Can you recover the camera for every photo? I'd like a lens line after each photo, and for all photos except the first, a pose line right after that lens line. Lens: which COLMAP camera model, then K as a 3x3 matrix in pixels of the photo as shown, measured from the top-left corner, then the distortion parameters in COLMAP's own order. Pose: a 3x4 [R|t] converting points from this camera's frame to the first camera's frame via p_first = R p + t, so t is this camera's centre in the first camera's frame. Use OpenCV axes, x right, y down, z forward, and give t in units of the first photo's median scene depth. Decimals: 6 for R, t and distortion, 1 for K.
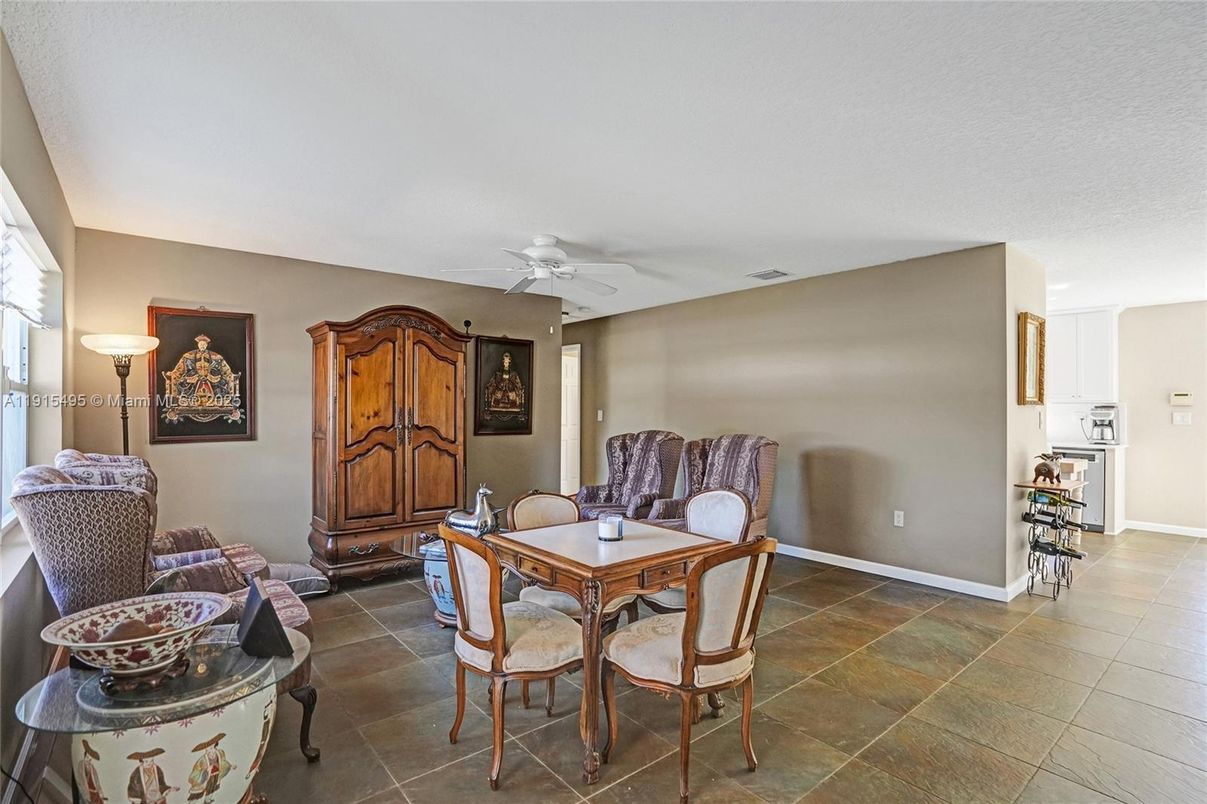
lens RADIAL K [[574.4, 0, 611.6], [0, 574.4, 404.7], [0, 0, 1]] dist [-0.042108, 0.021378]
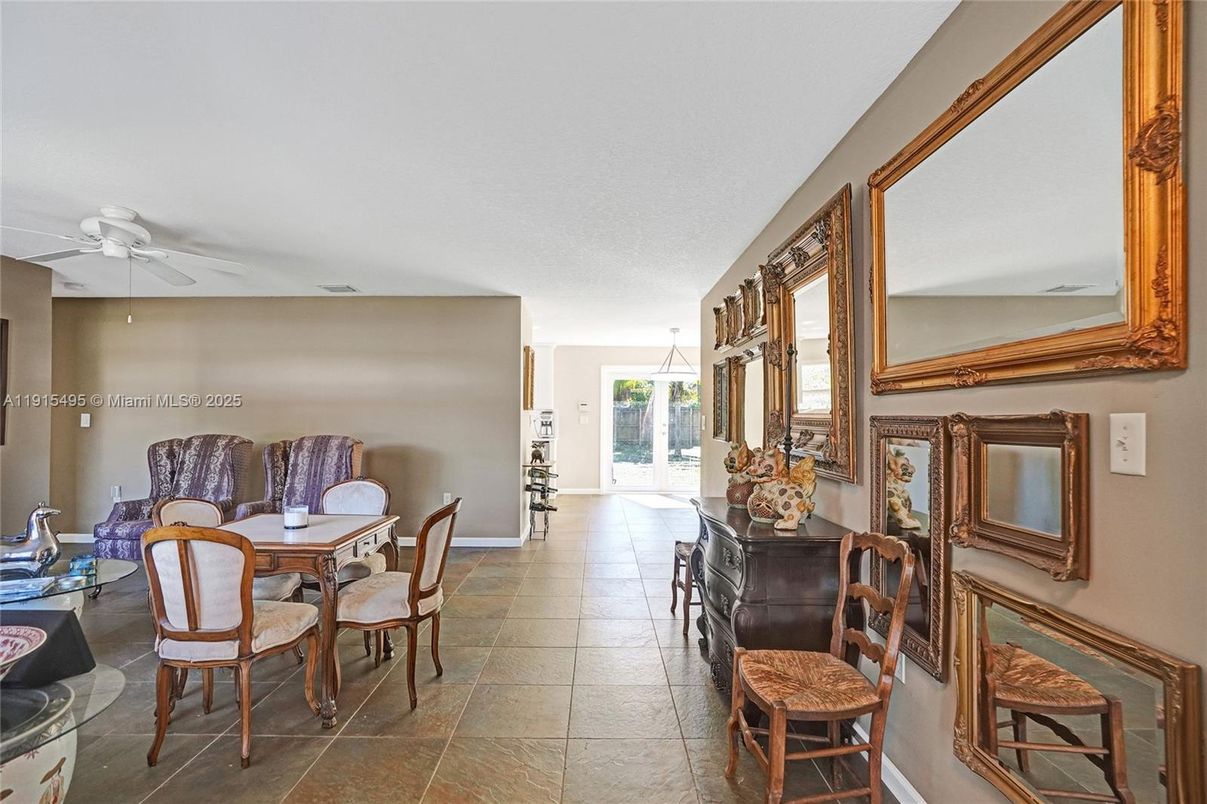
lens RADIAL K [[574.4, 0, 594.8], [0, 574.4, 413.6], [0, 0, 1]] dist [-0.042108, 0.021378]
pose [[0.647050, 0.002933, 0.762442, -0.288697], [-0.006969, 0.999974, 0.002067, 0.005652], [-0.762415, -0.006651, 0.647054, -0.086464]]
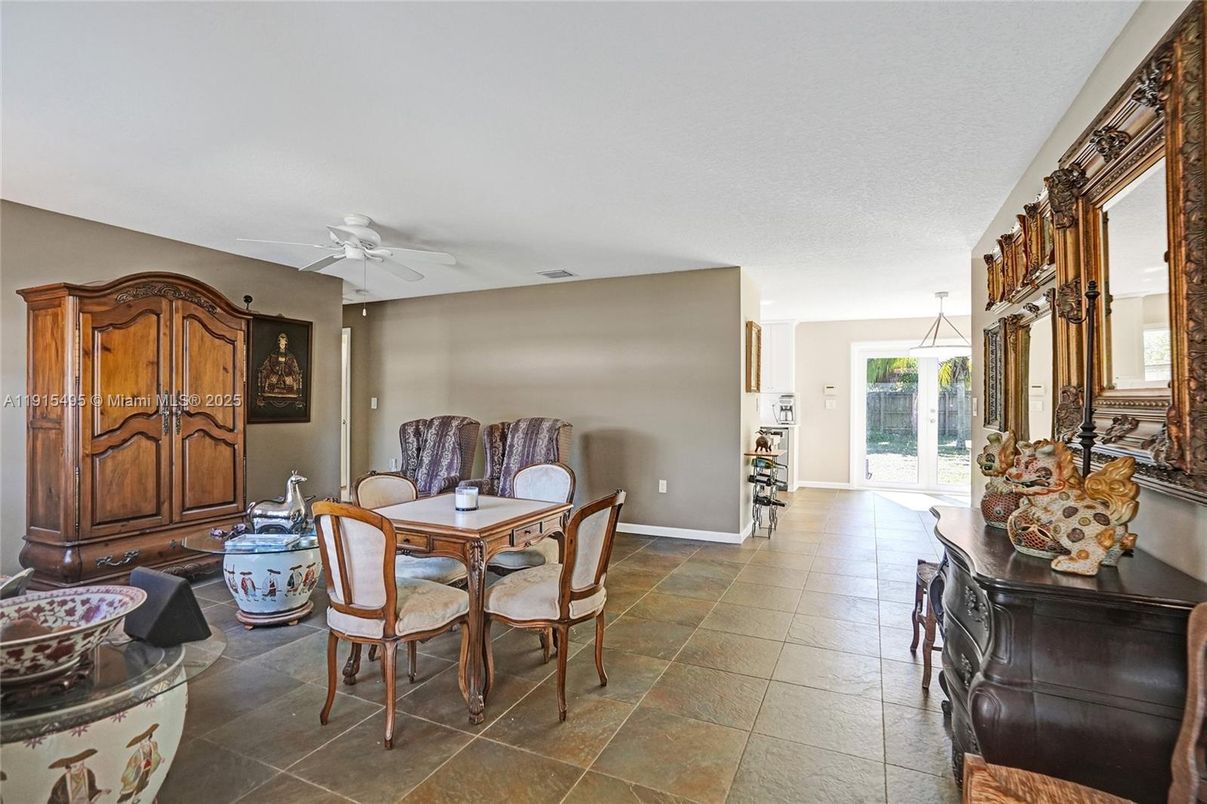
lens RADIAL K [[574.4, 0, 601.9], [0, 574.4, 399.2], [0, 0, 1]] dist [-0.042108, 0.021378]
pose [[0.905980, 0.001678, 0.423316, -0.143580], [-0.003626, 0.999986, 0.003797, 0.012662], [-0.423304, -0.004975, 0.905974, -0.055838]]
